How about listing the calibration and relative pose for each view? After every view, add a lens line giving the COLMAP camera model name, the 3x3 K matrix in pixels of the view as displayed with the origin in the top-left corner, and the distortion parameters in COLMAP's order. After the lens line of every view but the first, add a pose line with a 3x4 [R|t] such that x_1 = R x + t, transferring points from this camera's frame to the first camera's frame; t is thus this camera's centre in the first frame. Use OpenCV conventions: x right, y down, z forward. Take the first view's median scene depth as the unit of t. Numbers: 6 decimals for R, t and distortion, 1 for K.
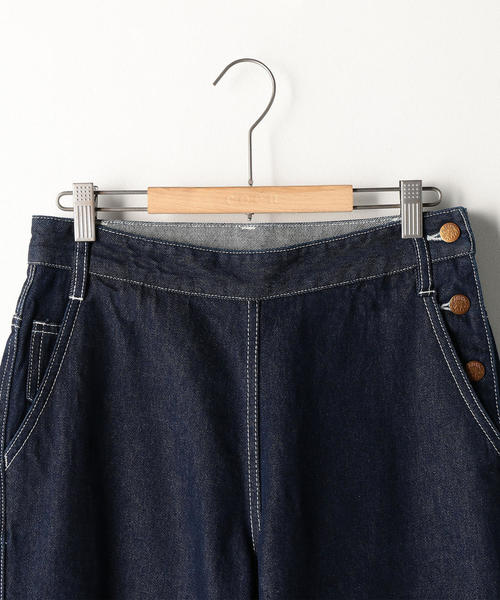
lens RADIAL K [[1416.2, 0, 250.6], [0, 1416.2, 302.0], [0, 0, 1]] dist [0.198186, 0.000000]
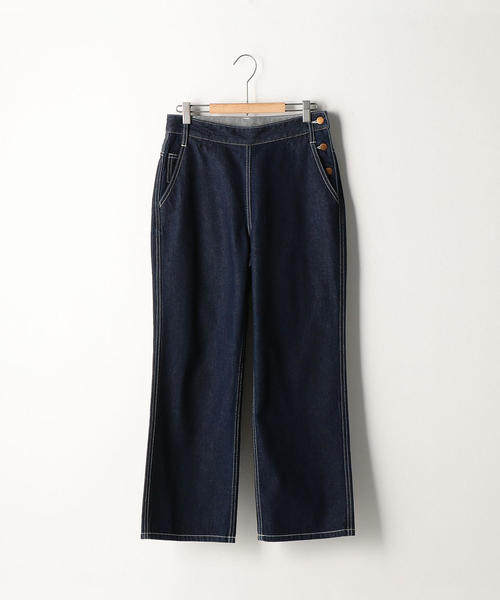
lens RADIAL K [[1031.9, 0, 244.5], [0, 1031.9, 299.5], [0, 0, 1]] dist [0.064314, 0.000000]
pose [[0.999944, -0.004939, 0.009393, -0.026215], [0.003826, 0.993356, 0.115016, 0.064729], [-0.009898, -0.114974, 0.993319, -1.016699]]
